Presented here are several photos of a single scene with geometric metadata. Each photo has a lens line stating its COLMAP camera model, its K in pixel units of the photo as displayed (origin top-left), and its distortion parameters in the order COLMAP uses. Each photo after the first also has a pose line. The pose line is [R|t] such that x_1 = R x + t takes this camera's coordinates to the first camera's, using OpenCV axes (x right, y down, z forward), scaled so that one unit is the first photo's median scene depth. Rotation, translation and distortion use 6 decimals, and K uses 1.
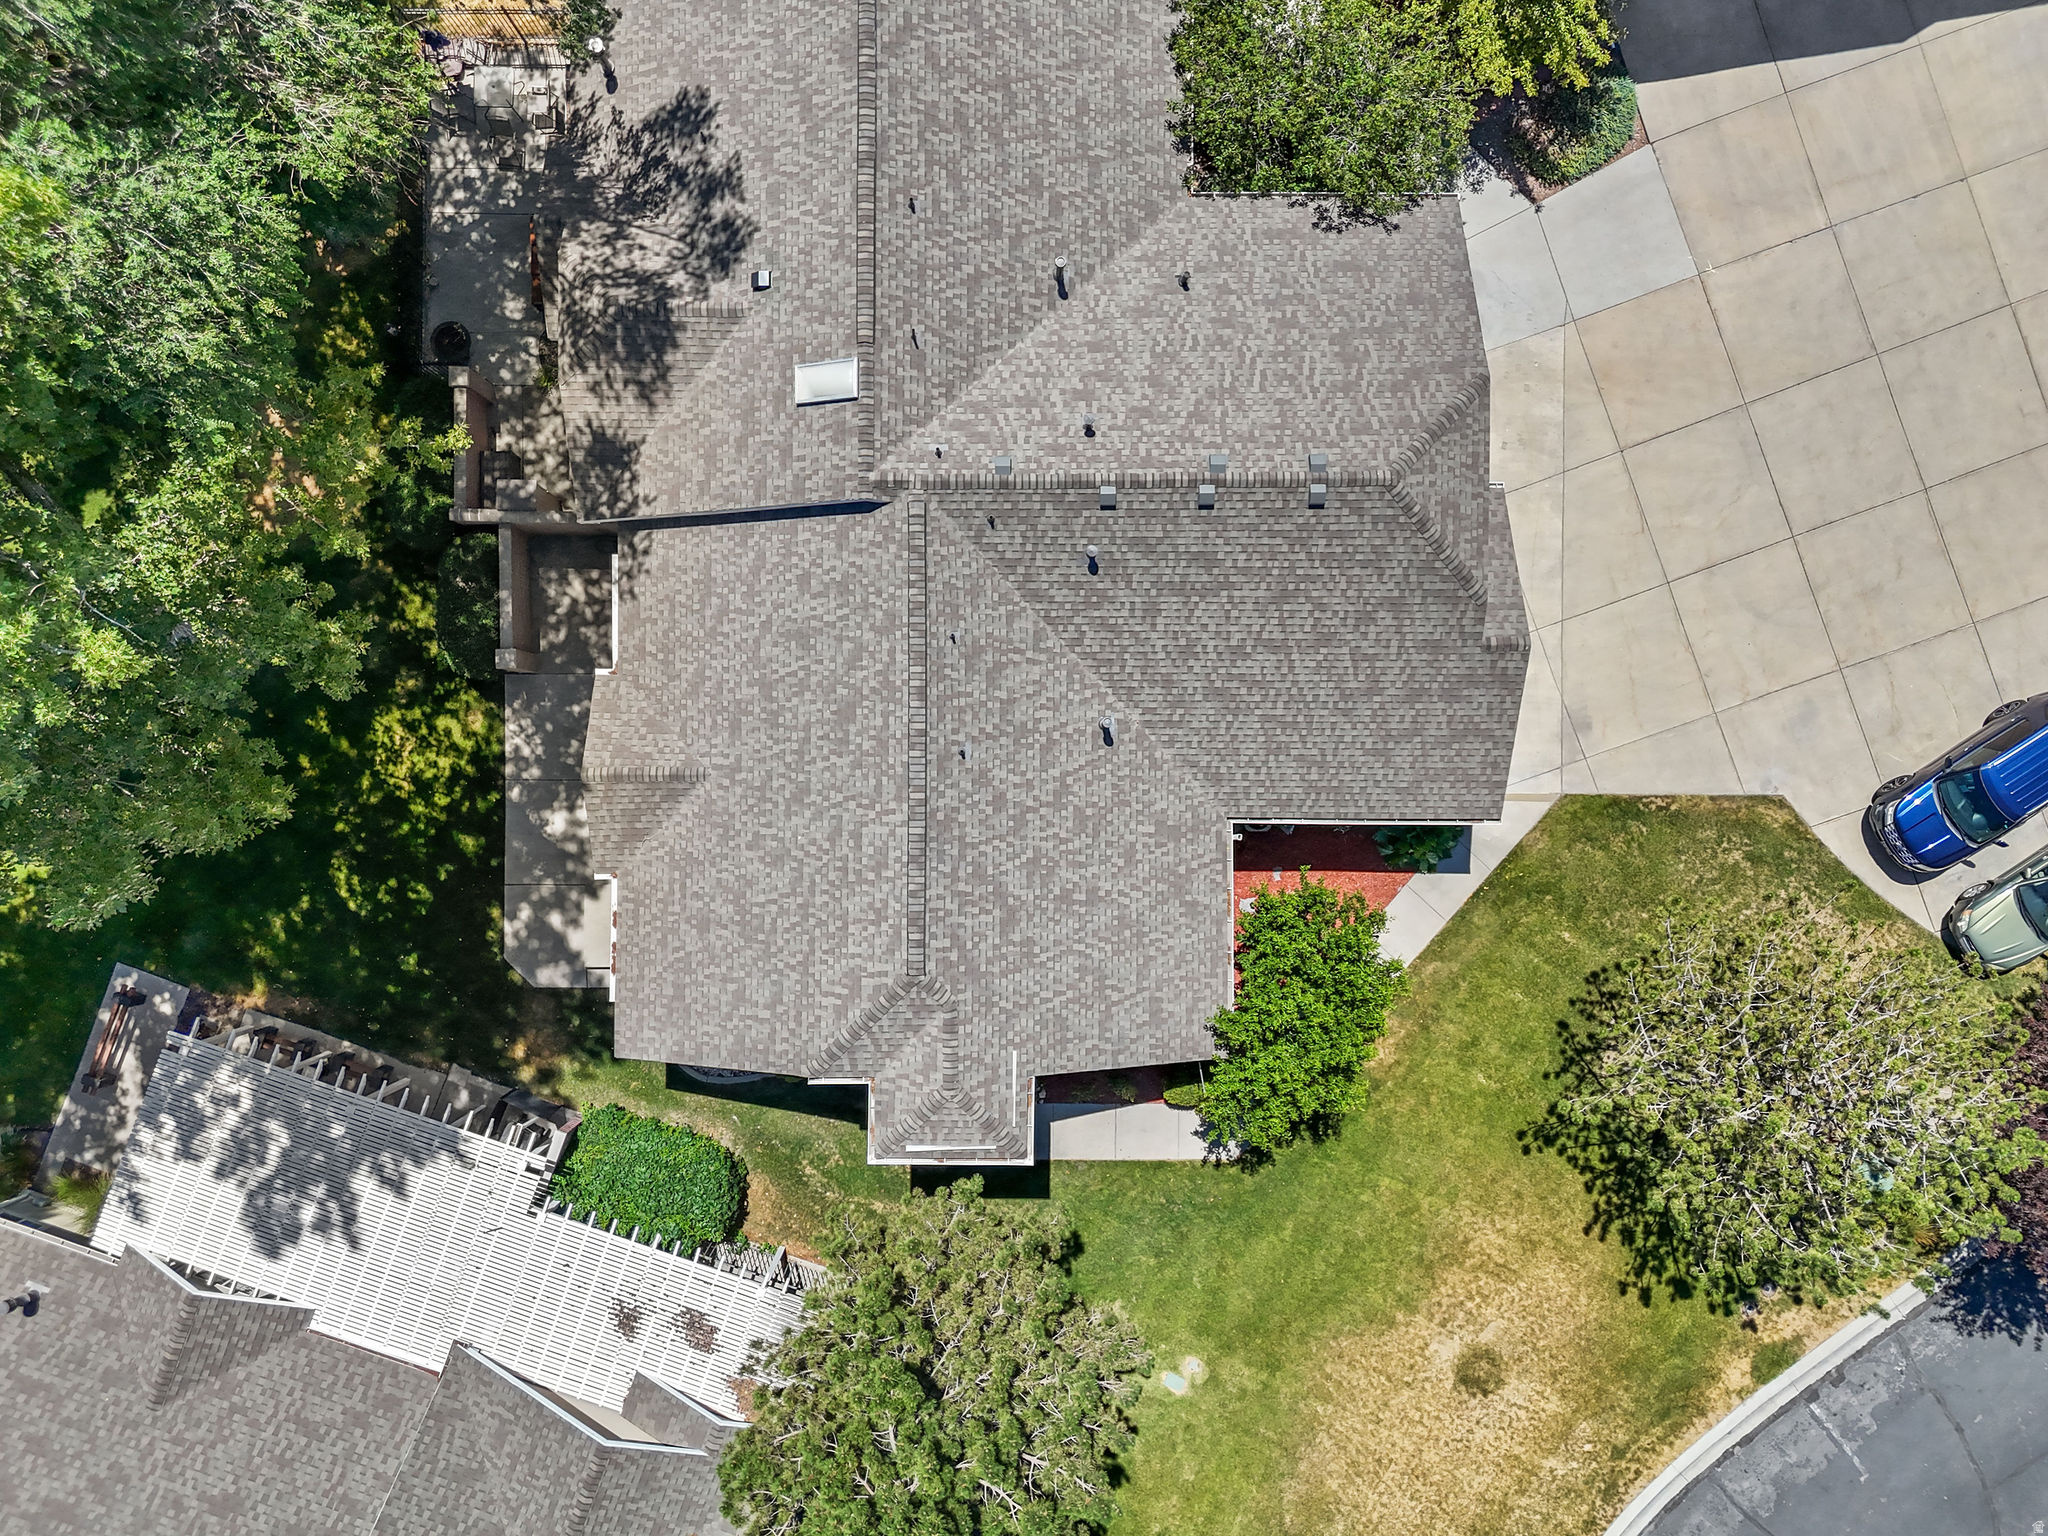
lens RADIAL K [[1509.7, 0, 1024.0], [0, 1509.7, 768.0], [0, 0, 1]] dist [0.089401, -0.104075]
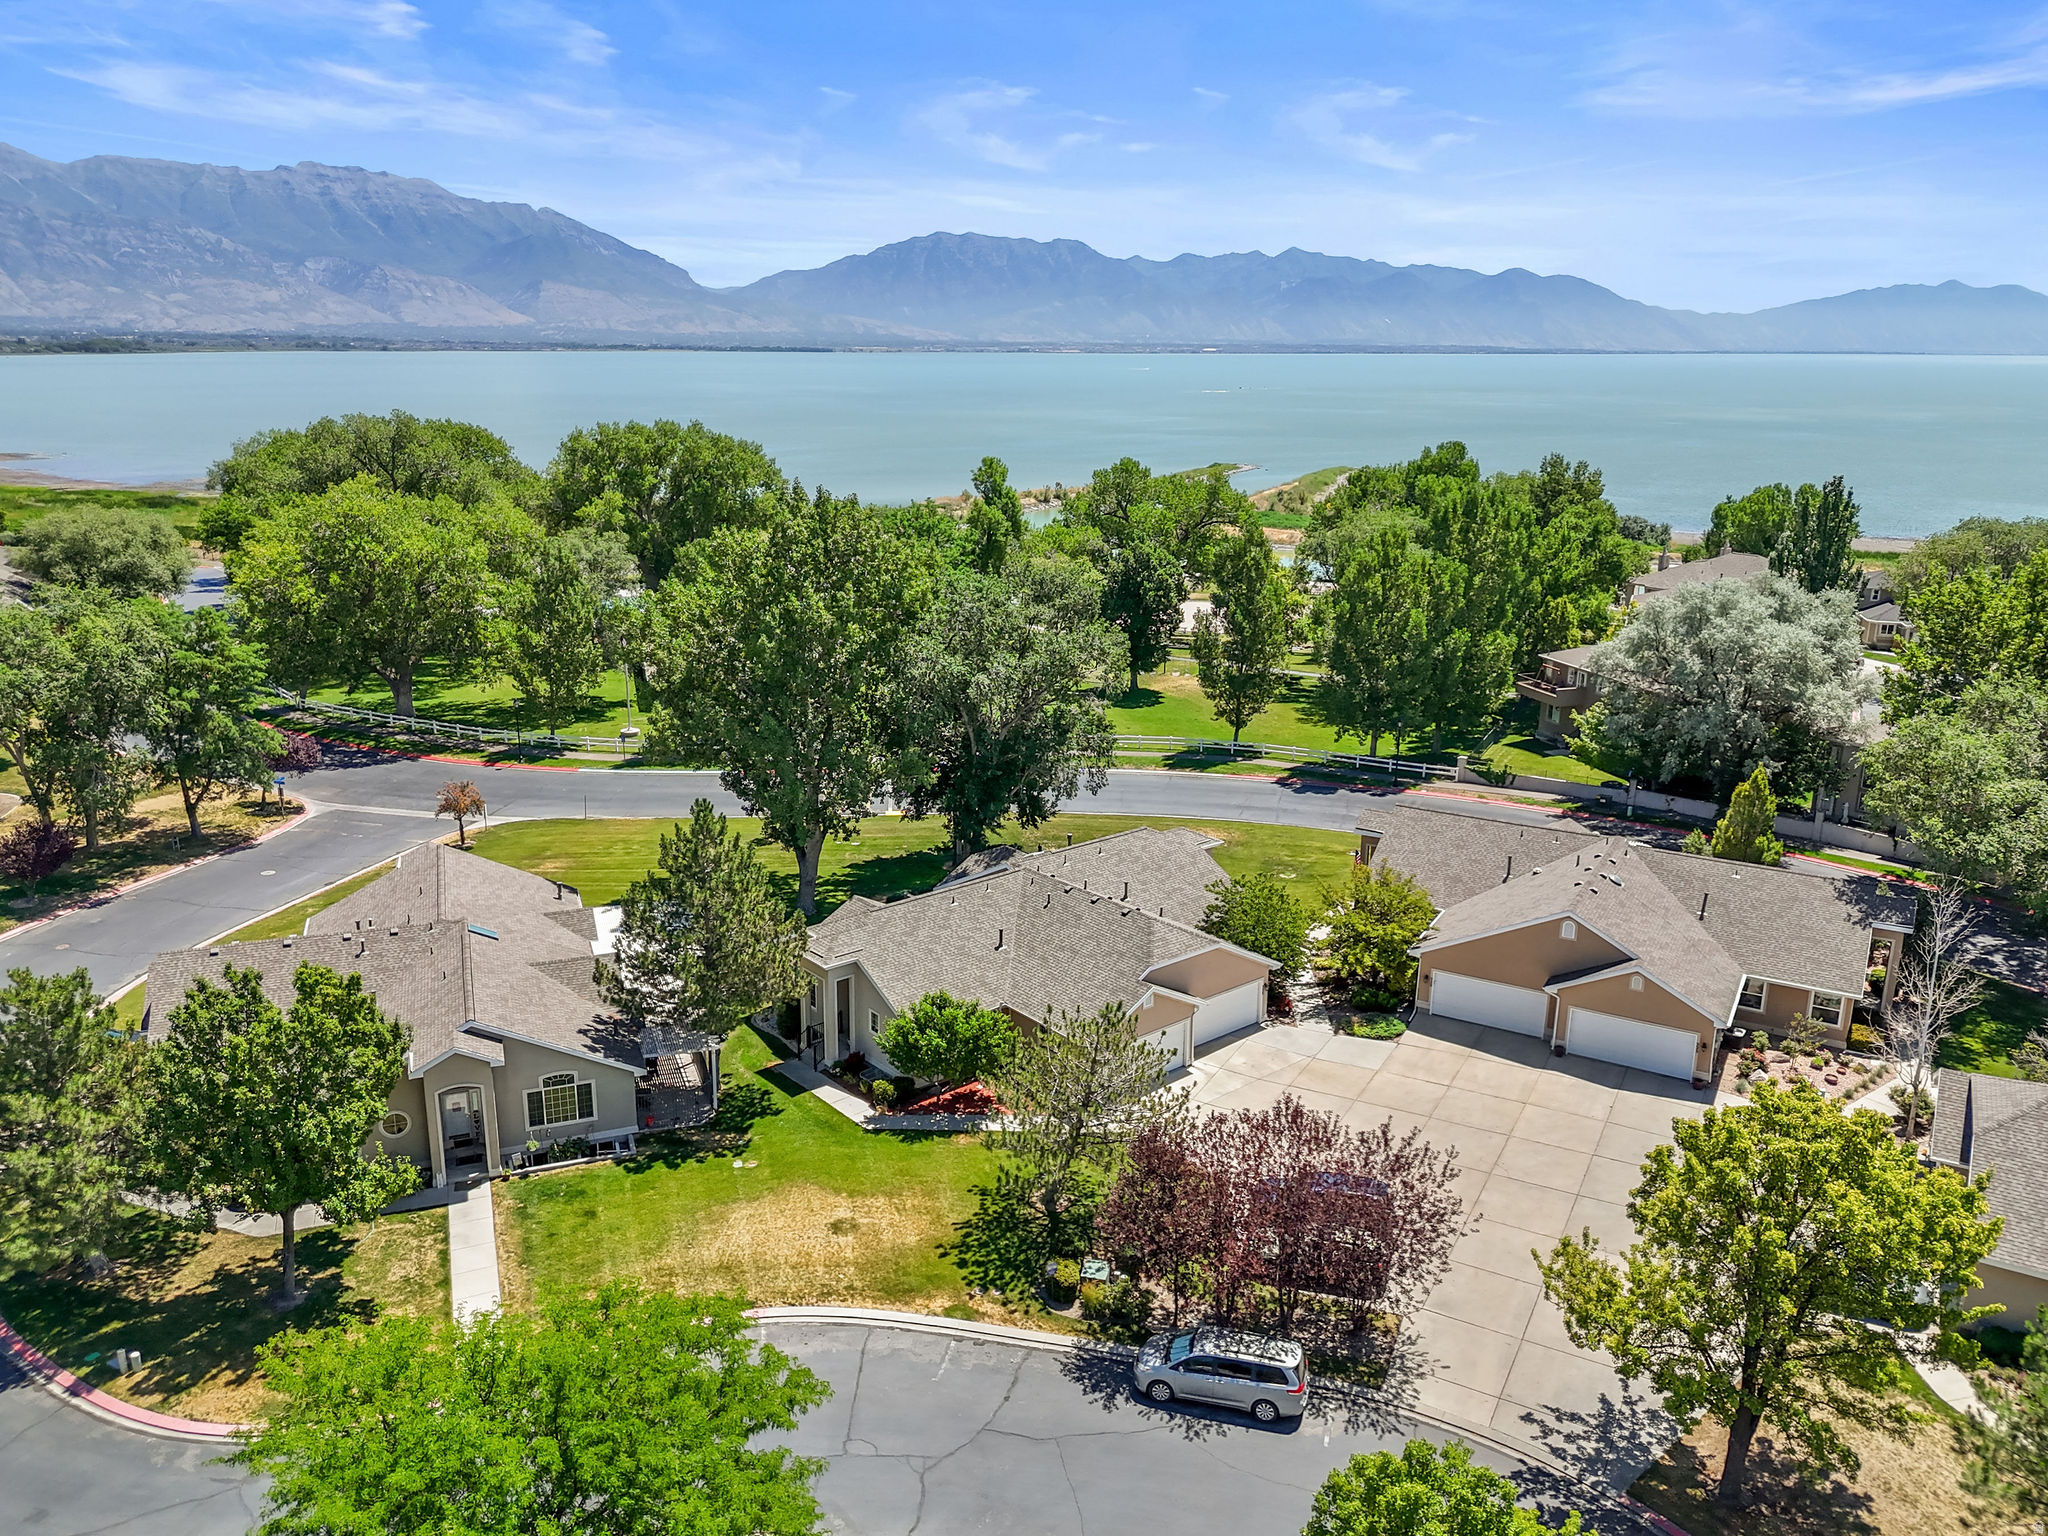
lens RADIAL K [[1518.3, 0, 1028.2], [0, 1518.3, 738.5], [0, 0, 1]] dist [0.084554, -0.110669]
pose [[0.647459, 0.184105, -0.739529, 1.510238], [-0.762101, 0.156851, -0.628172, 1.171003], [0.000346, 0.970311, 0.241861, 0.118540]]
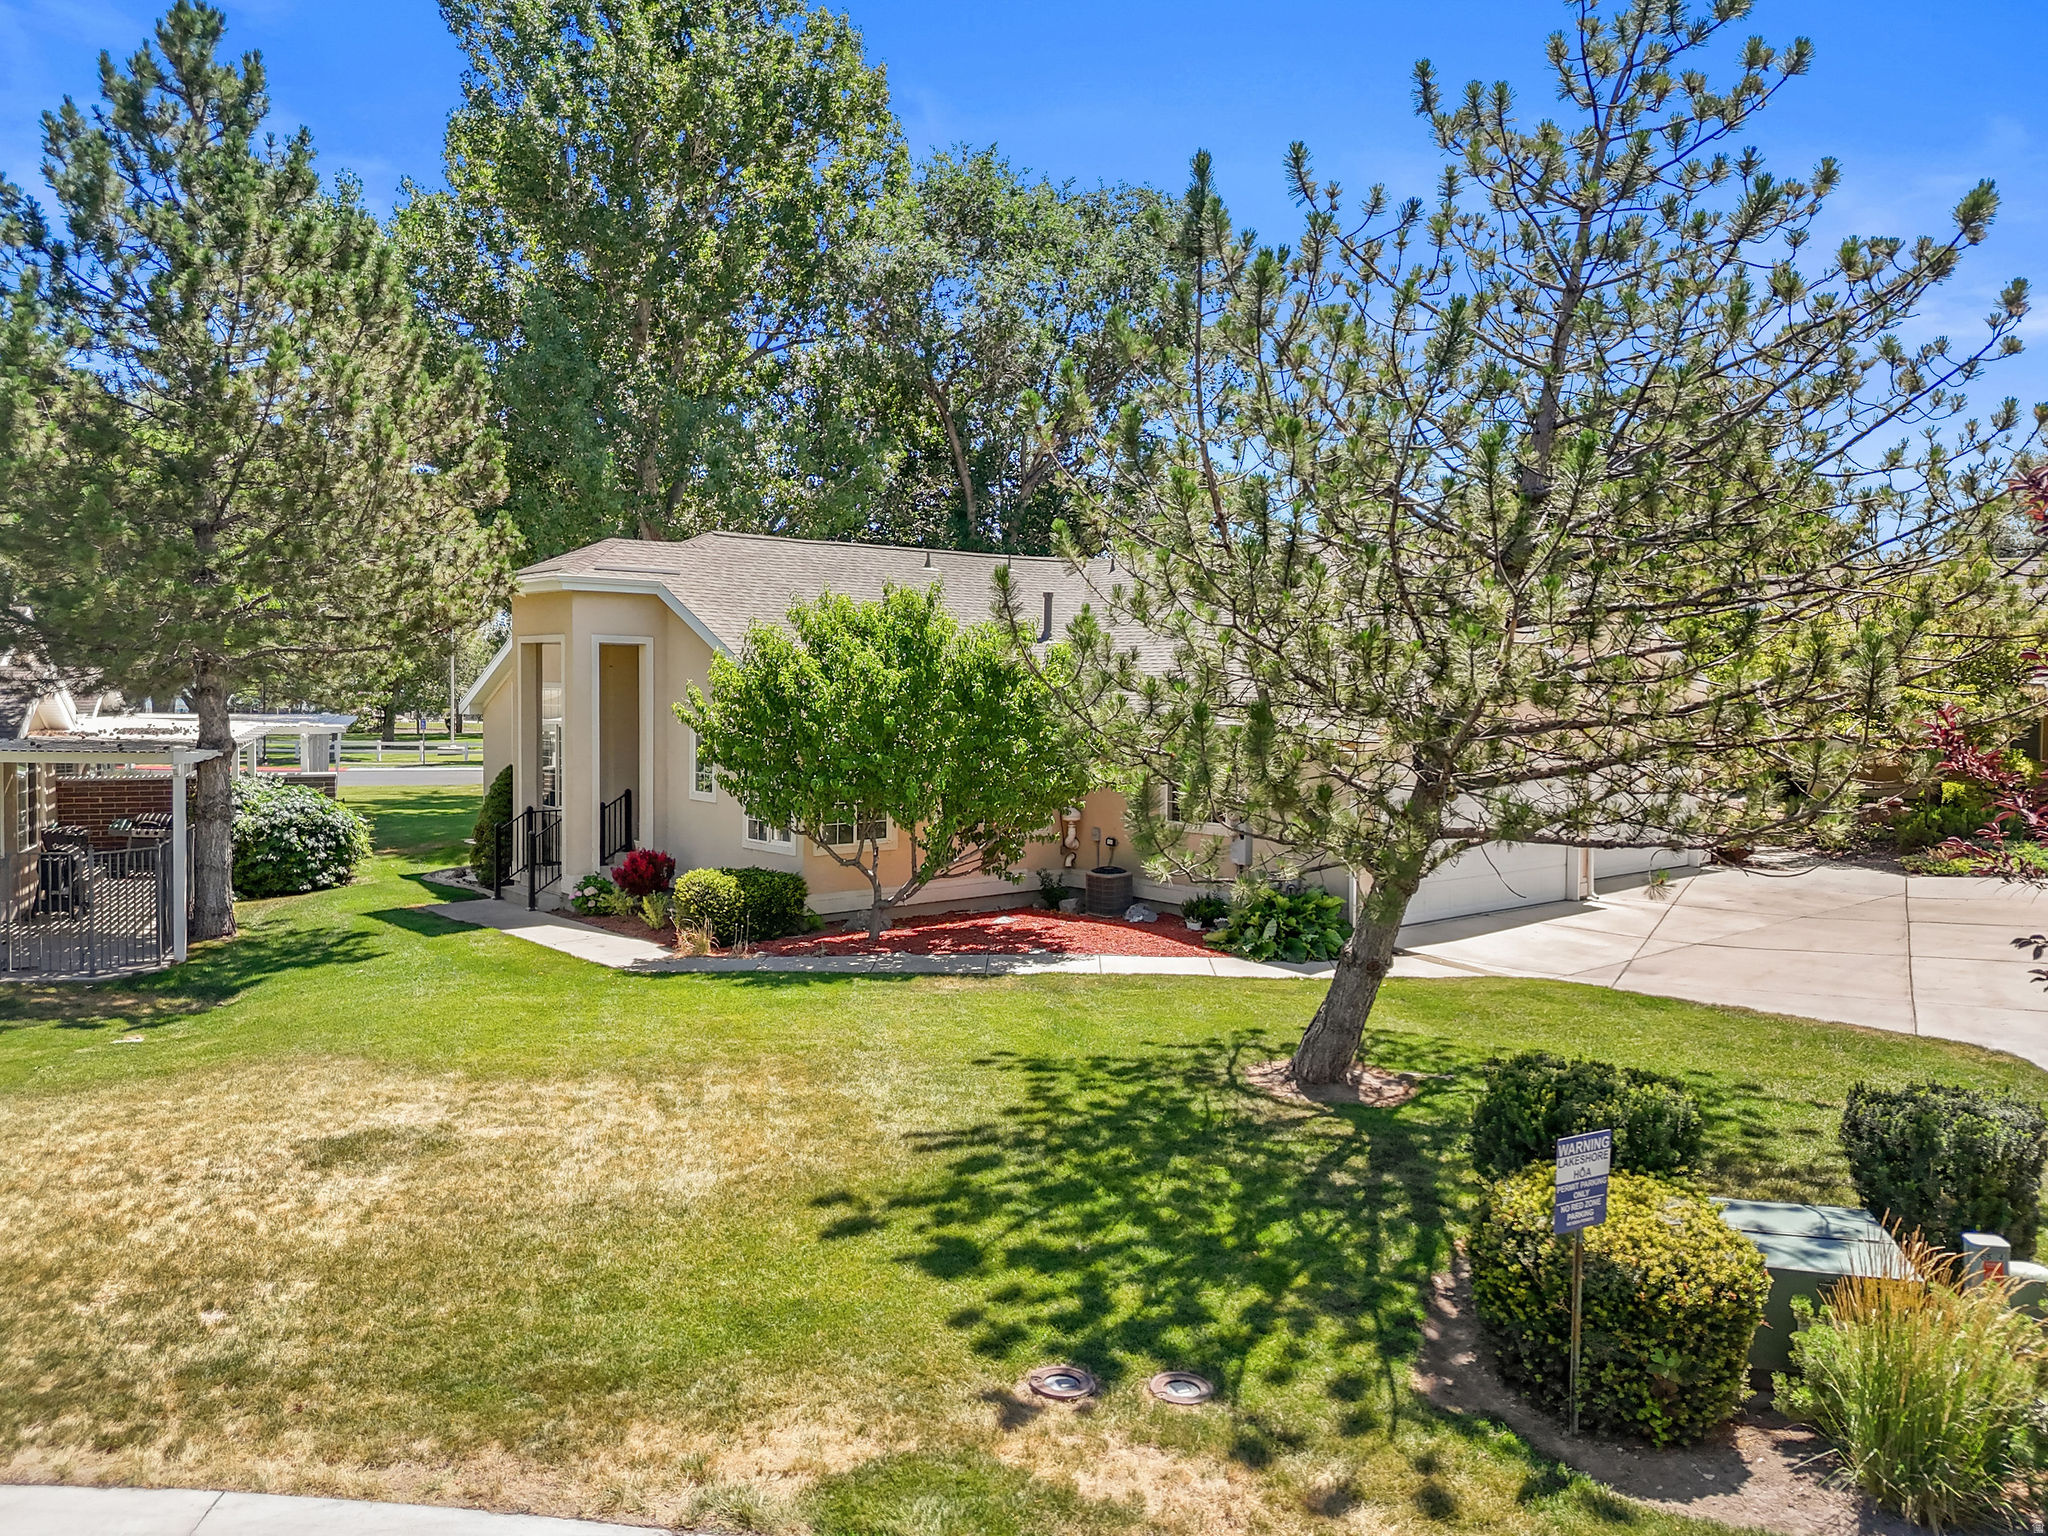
lens RADIAL K [[1518.3, 0, 1028.2], [0, 1518.3, 738.5], [0, 0, 1]] dist [0.084554, -0.110669]
pose [[0.655930, 0.025580, -0.754388, 0.639138], [-0.754820, 0.024404, -0.655478, 0.504131], [0.001643, 0.999375, 0.035316, 0.899674]]
